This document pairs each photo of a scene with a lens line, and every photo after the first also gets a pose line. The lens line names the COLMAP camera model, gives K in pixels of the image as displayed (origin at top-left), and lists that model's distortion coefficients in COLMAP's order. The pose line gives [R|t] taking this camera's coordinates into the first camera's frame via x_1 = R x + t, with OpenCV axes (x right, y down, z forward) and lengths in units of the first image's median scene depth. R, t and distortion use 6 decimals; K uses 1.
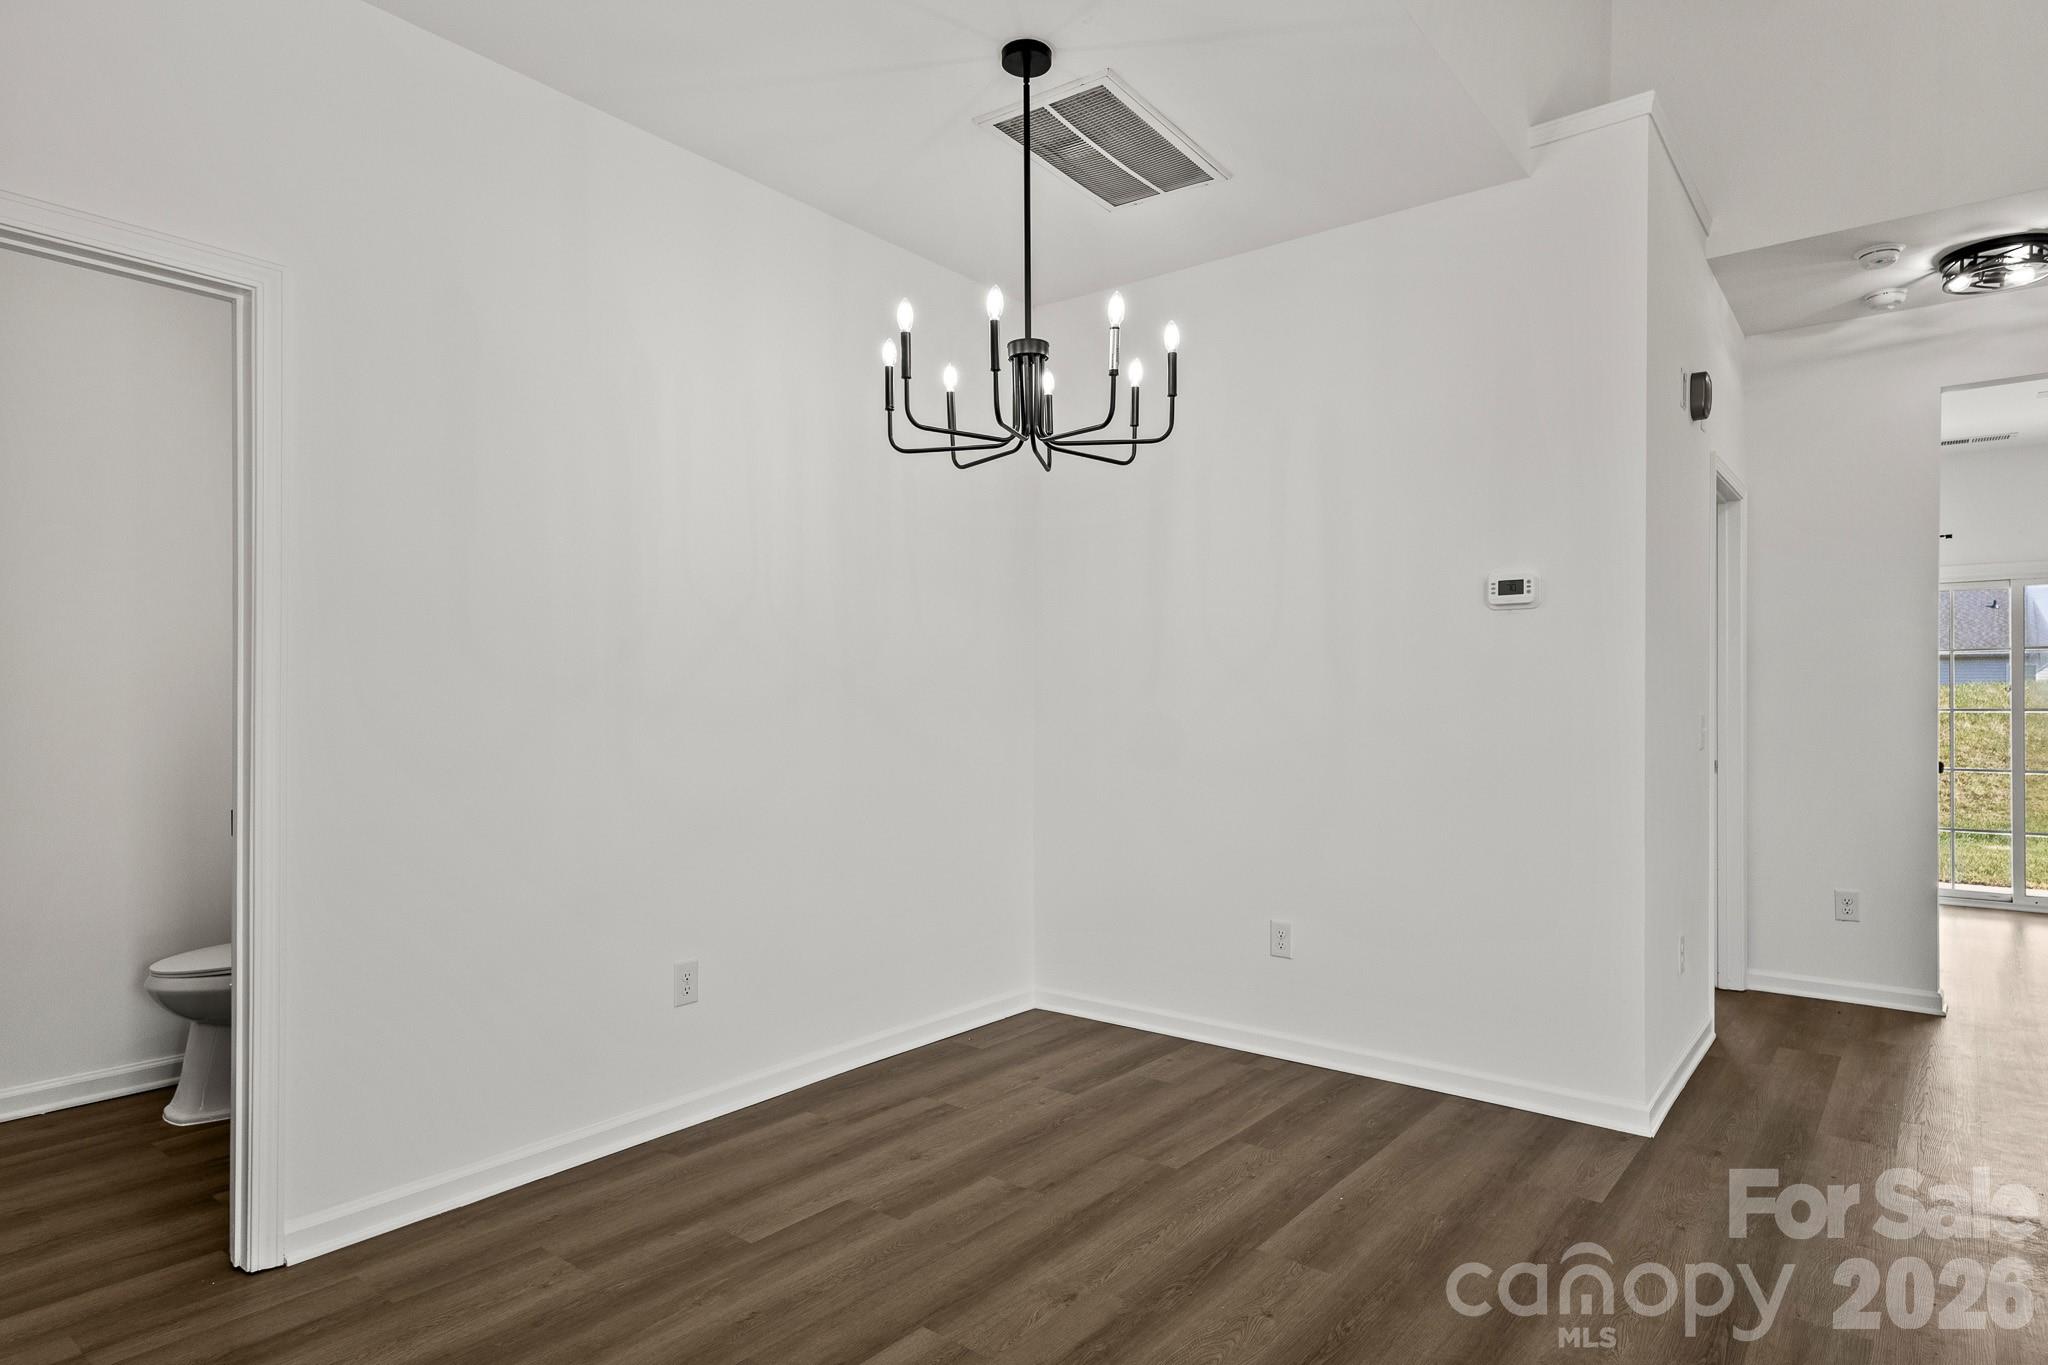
lens RADIAL K [[1155.3, 0, 1018.8], [0, 1155.3, 700.4], [0, 0, 1]] dist [0.016124, -0.001856]
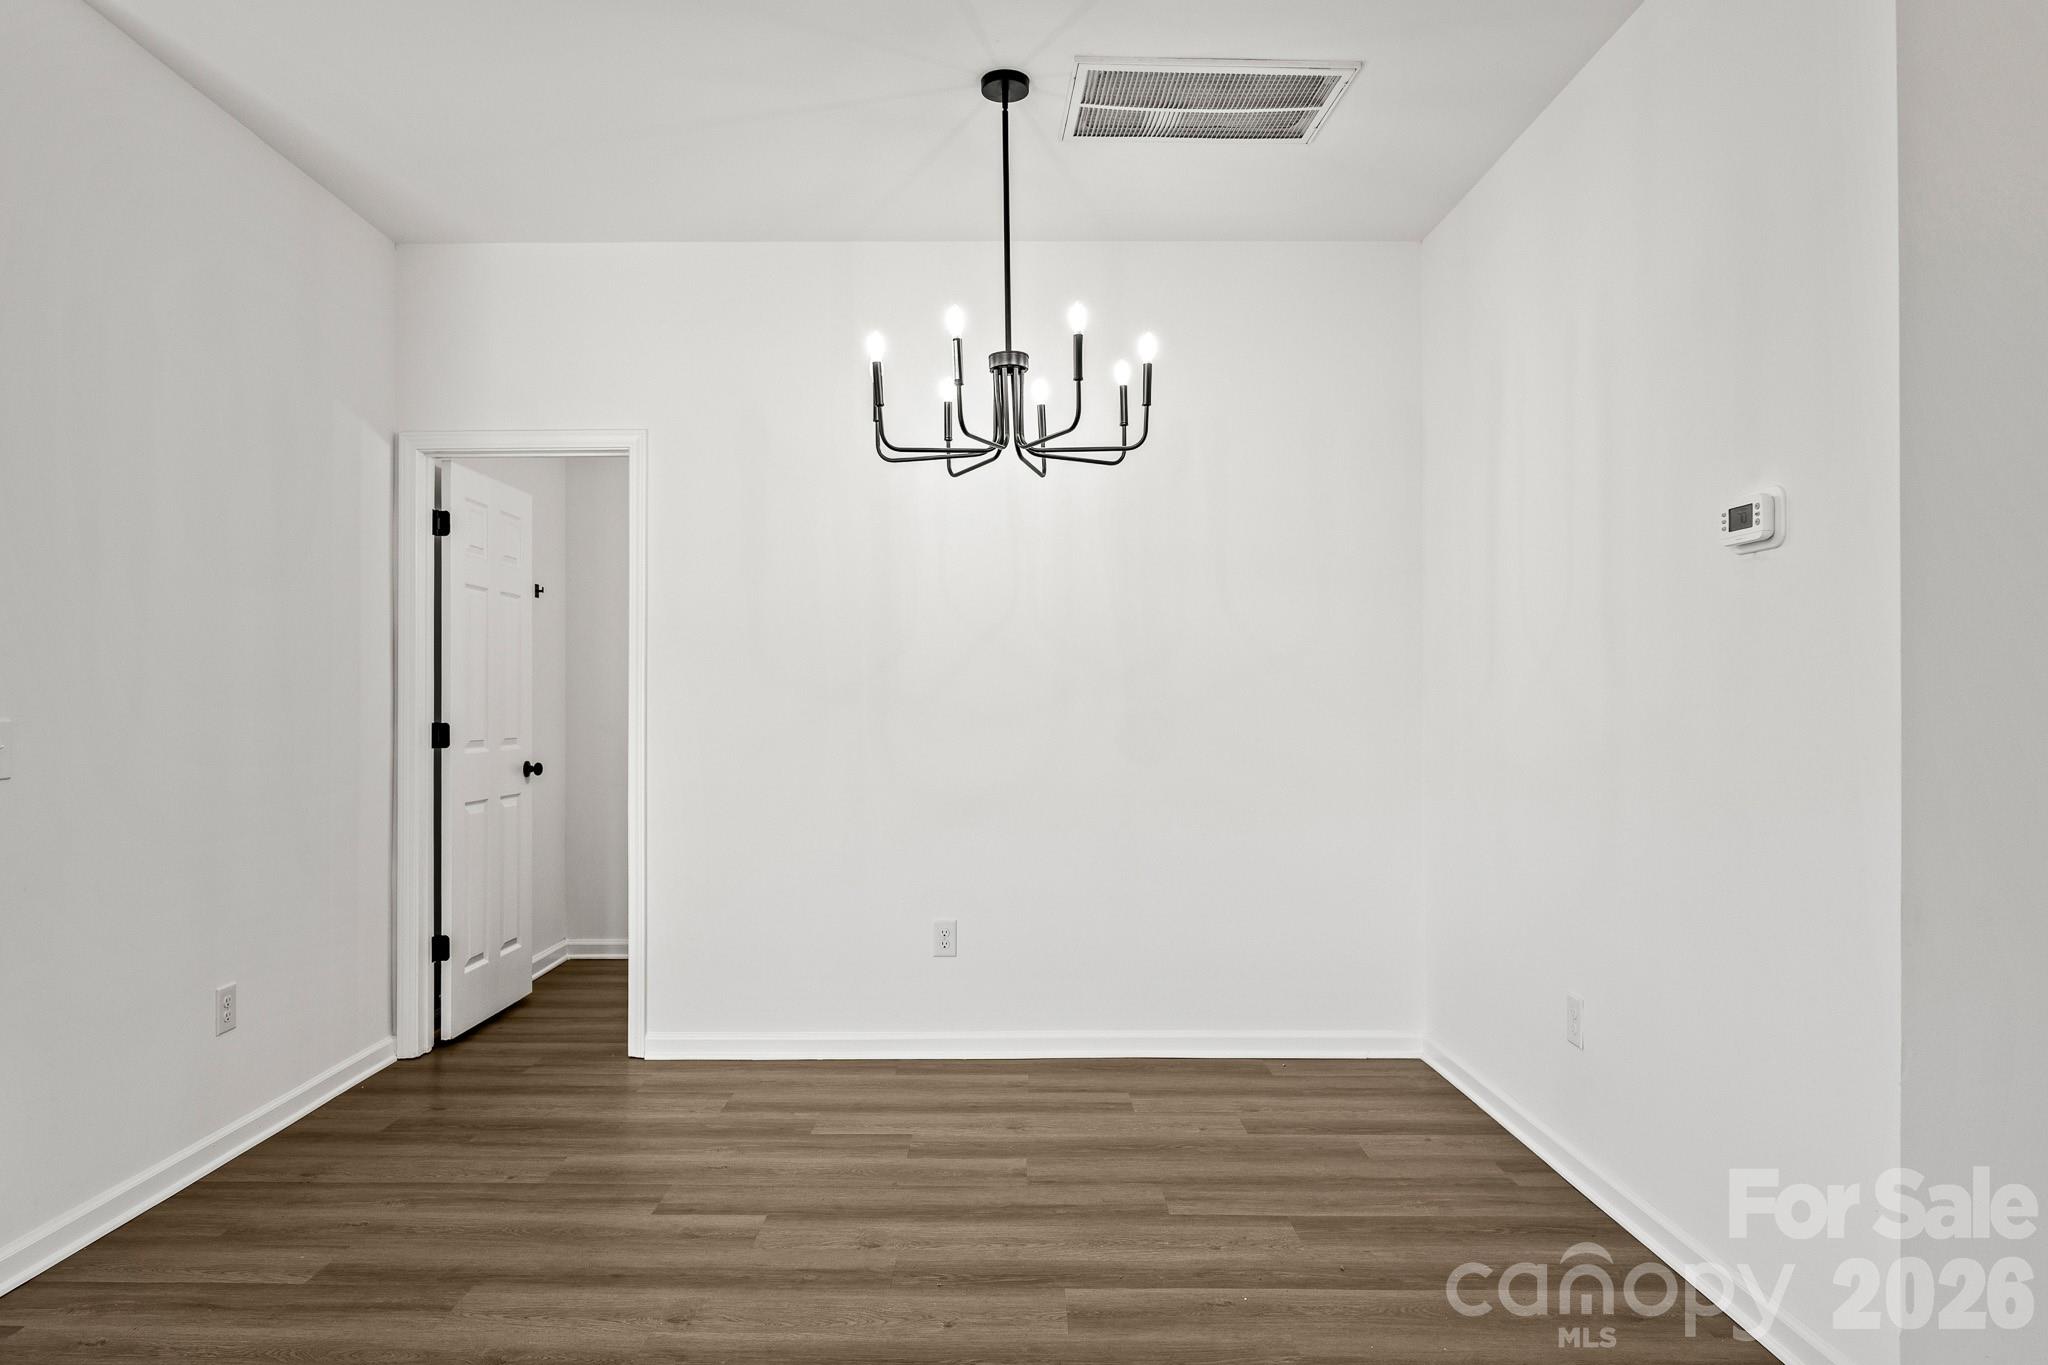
lens RADIAL K [[1205.9, 0, 990.8], [0, 1205.9, 691.1], [0, 0, 1]] dist [-0.006131, -0.000860]
pose [[0.610898, -0.011008, -0.791633, 0.764753], [0.004704, 0.999936, -0.010275, 0.002856], [0.791695, 0.002553, 0.610911, 0.295558]]
